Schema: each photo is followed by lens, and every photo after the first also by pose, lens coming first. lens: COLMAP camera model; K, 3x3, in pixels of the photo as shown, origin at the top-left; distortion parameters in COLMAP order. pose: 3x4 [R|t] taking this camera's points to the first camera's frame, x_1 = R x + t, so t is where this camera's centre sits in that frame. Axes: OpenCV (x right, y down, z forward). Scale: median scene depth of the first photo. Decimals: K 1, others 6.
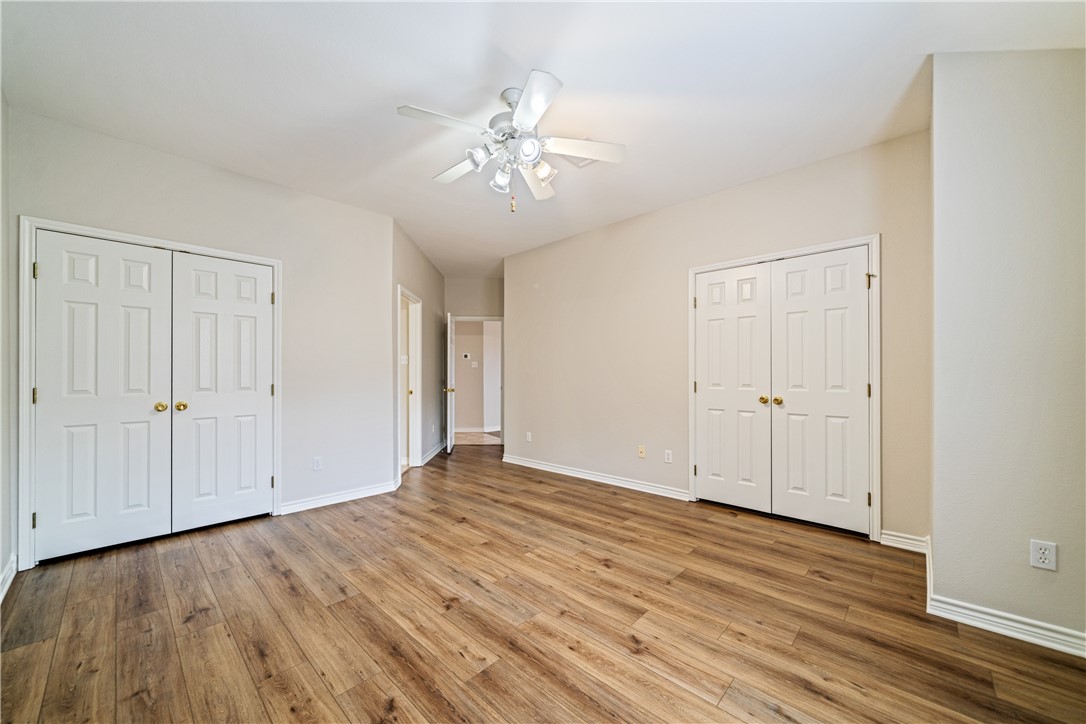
lens RADIAL K [[406.4, 0, 541.5], [0, 406.4, 370.3], [0, 0, 1]] dist [0.000688, -0.000014]
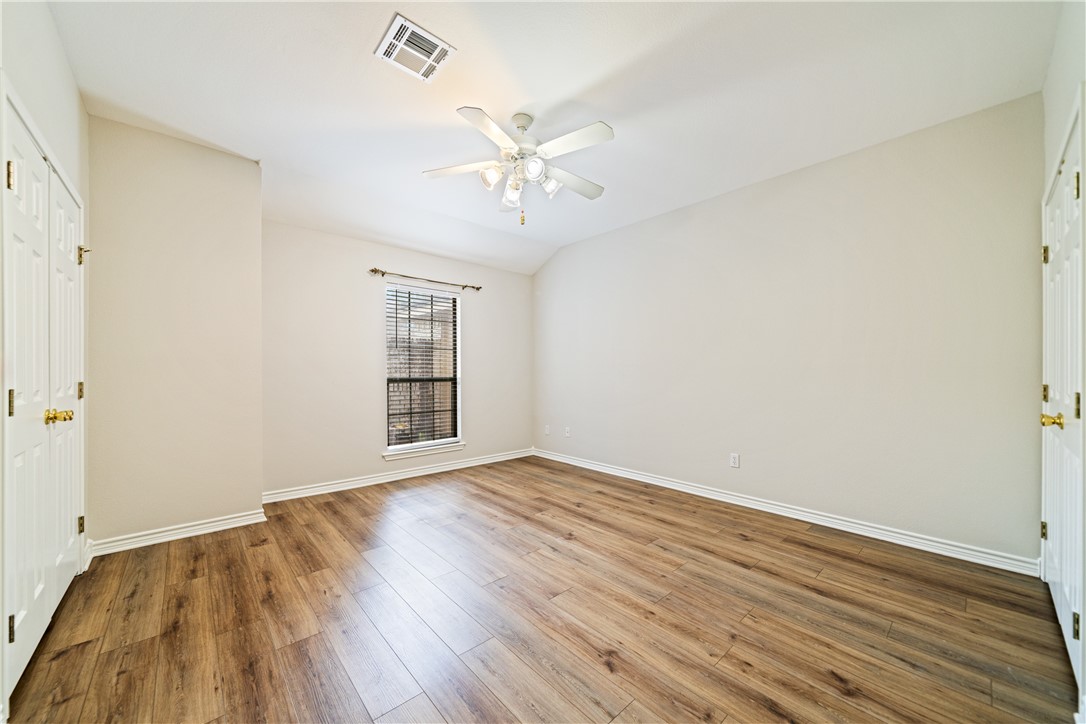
lens RADIAL K [[404.5, 0, 543.0], [0, 404.5, 373.0], [0, 0, 1]] dist [0.000096, -0.000011]
pose [[-0.997196, 0.000416, 0.074833, -0.228502], [0.000083, 0.999990, -0.004462, 0.024617], [-0.074835, -0.004443, -0.997186, 2.304184]]
